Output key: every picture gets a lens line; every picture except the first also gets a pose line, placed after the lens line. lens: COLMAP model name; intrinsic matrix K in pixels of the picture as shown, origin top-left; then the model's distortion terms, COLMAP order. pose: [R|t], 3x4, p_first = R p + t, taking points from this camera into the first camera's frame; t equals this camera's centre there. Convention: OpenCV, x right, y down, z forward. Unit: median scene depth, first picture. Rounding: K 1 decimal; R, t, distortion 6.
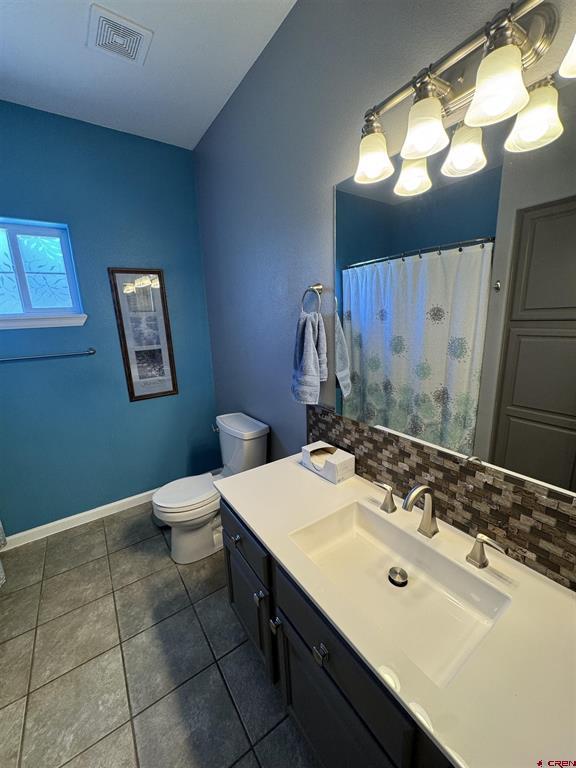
lens RADIAL K [[305.7, 0, 288.6], [0, 305.7, 384.1], [0, 0, 1]] dist [-0.002438, -0.000136]
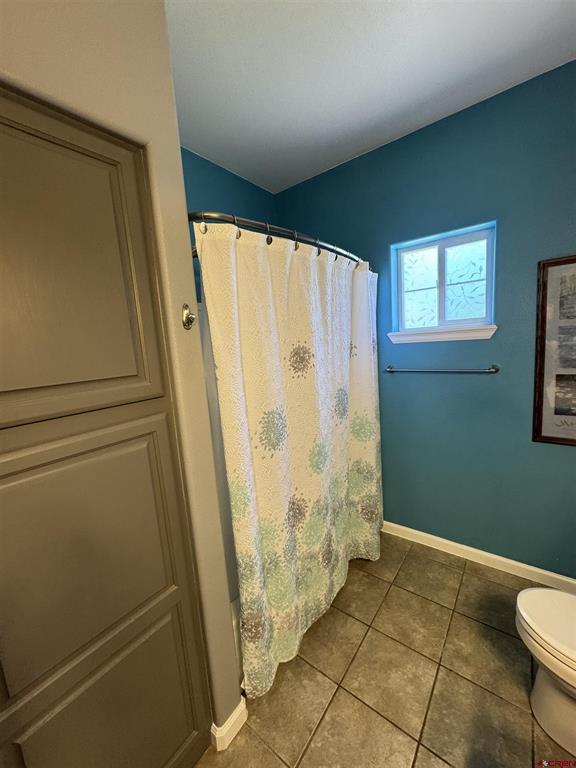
lens RADIAL K [[305.7, 0, 287.0], [0, 305.7, 383.9], [0, 0, 1]] dist [-0.002438, -0.000136]
pose [[0.306717, 0.151904, -0.939601, -0.045548], [-0.150503, 0.982503, 0.109711, -0.106678], [0.939826, 0.107763, 0.324212, 0.293884]]
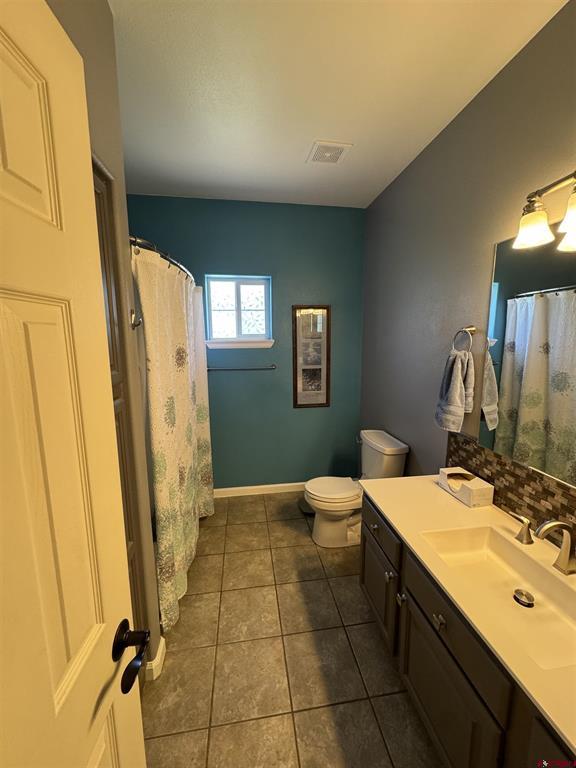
lens RADIAL K [[305.7, 0, 287.5], [0, 305.7, 383.7], [0, 0, 1]] dist [-0.002438, -0.000136]
pose [[0.897012, 0.097536, -0.431110, -0.004912], [-0.122992, 0.991908, -0.031496, 0.001441], [0.424549, 0.081276, 0.901750, -0.257330]]
